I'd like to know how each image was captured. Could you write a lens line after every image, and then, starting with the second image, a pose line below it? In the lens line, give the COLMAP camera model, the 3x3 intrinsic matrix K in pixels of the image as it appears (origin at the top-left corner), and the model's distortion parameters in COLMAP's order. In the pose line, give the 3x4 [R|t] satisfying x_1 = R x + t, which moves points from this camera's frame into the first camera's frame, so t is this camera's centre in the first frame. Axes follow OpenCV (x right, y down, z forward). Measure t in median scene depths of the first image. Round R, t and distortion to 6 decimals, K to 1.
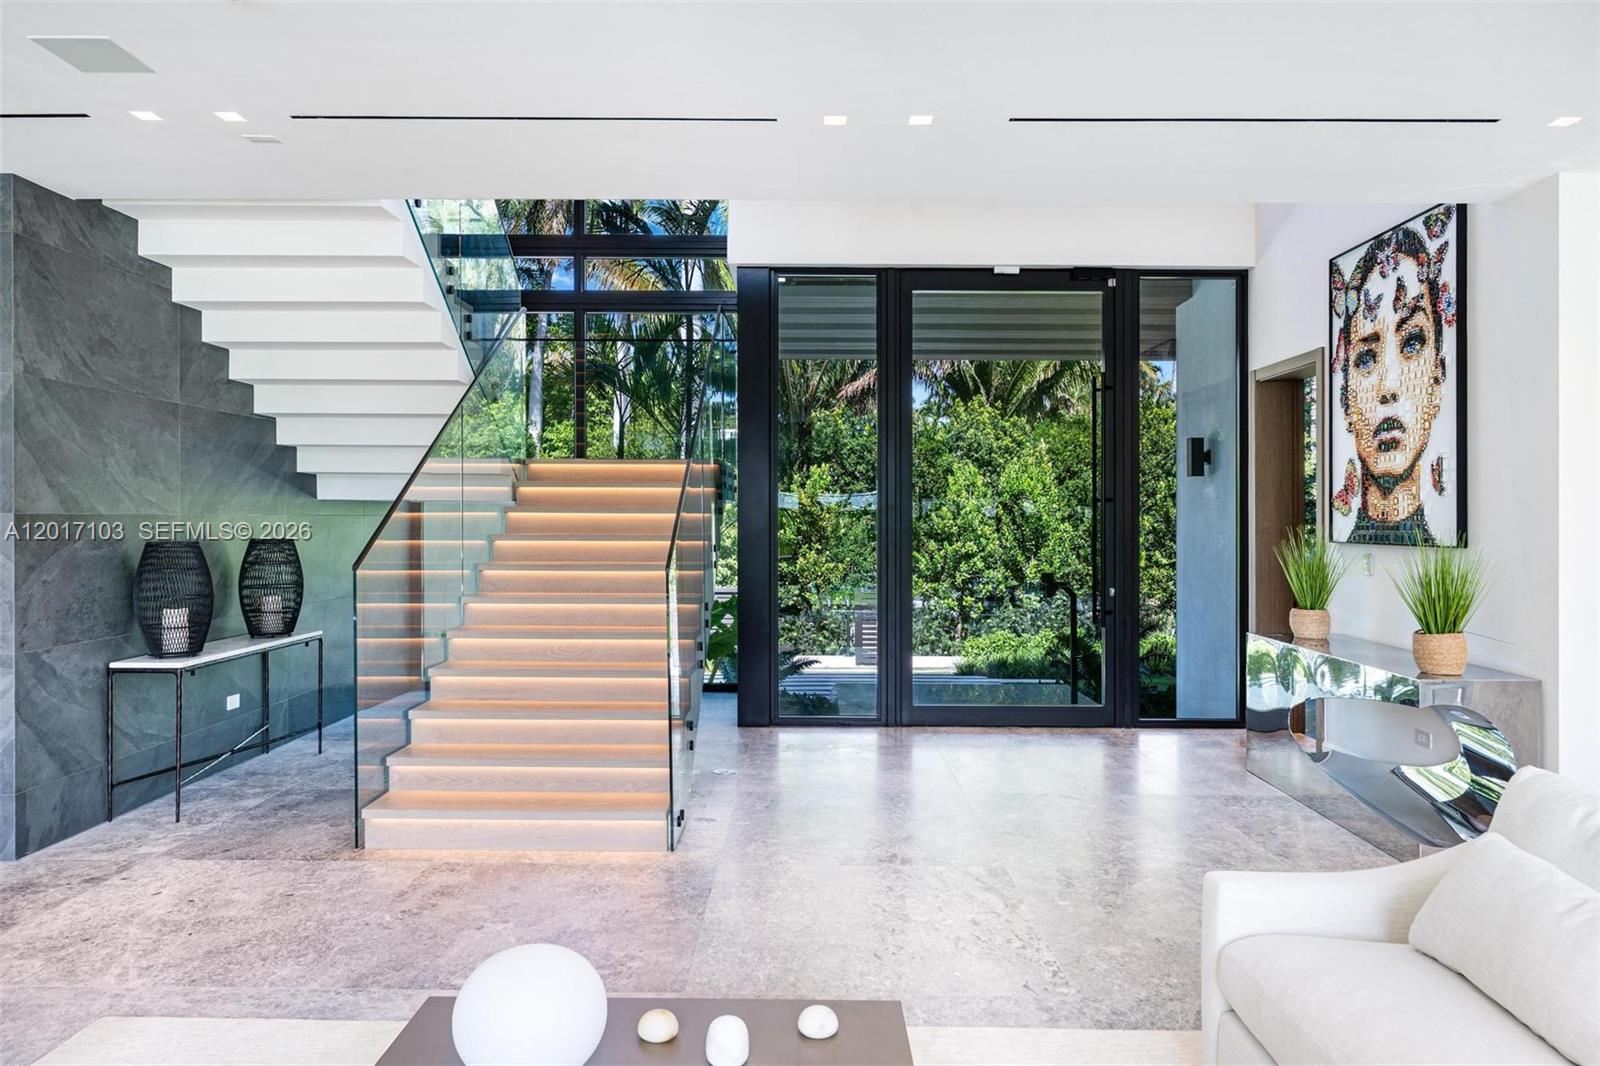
lens RADIAL K [[1072.5, 0, 800.2], [0, 1072.5, 526.1], [0, 0, 1]] dist [-0.000367, -0.002721]
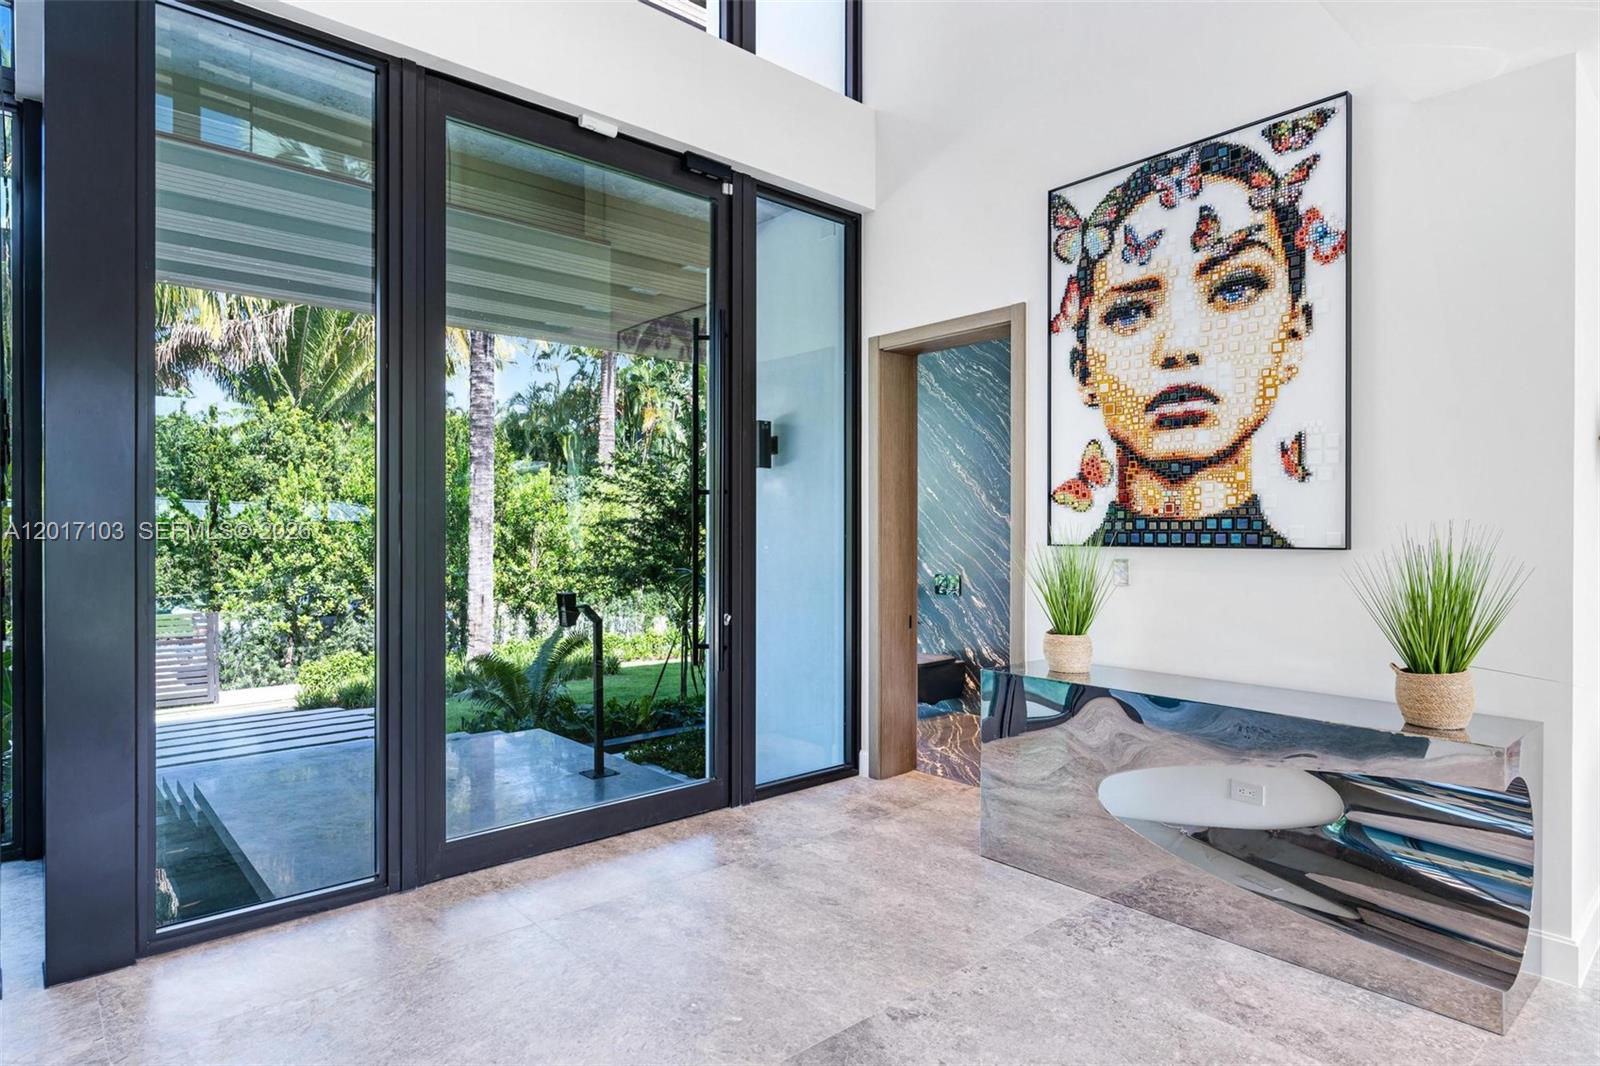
lens RADIAL K [[884.2, 0, 794.0], [0, 884.2, 528.1], [0, 0, 1]] dist [-0.005503, 0.001488]
pose [[0.744656, -0.001533, 0.667447, -0.092525], [0.007182, 0.999958, -0.005716, 0.004955], [-0.667410, 0.009050, 0.744636, 0.688952]]
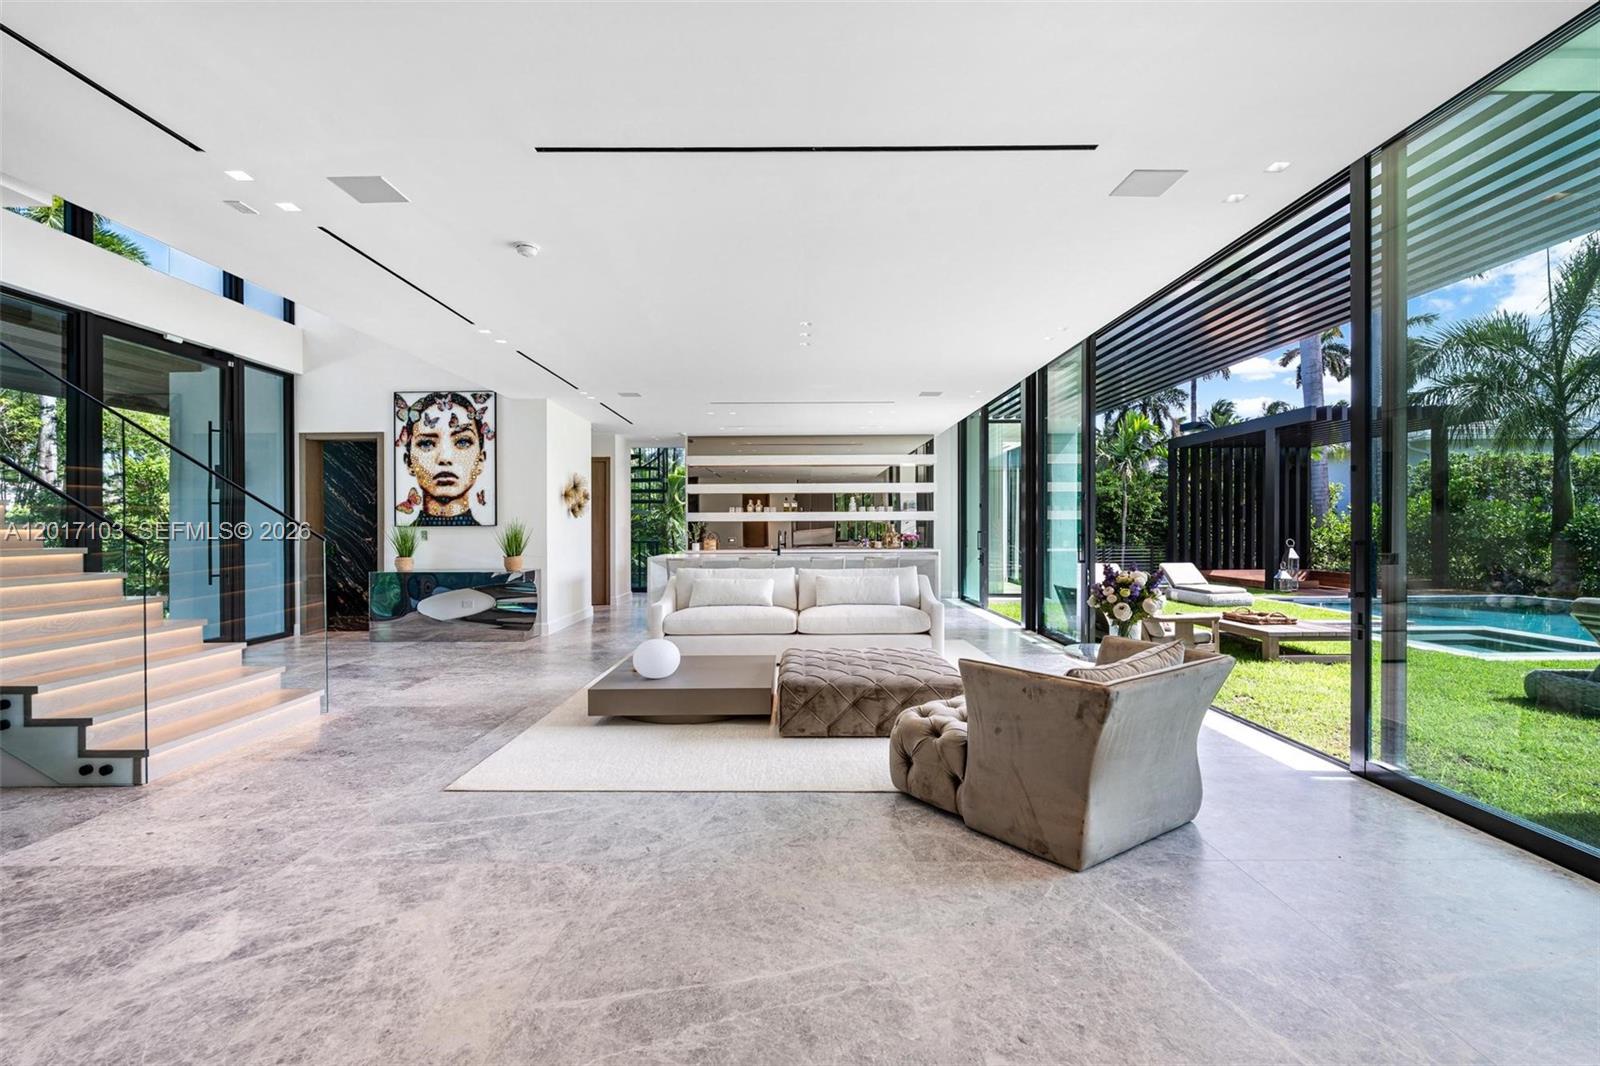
lens RADIAL K [[706.2, 0, 800.2], [0, 706.2, 524.1], [0, 0, 1]] dist [0.005184, -0.000256]
pose [[-0.010169, -0.000303, 0.999948, -0.972626], [0.014892, 0.999889, 0.000454, 0.023261], [-0.999837, 0.014896, -0.010163, 0.238336]]
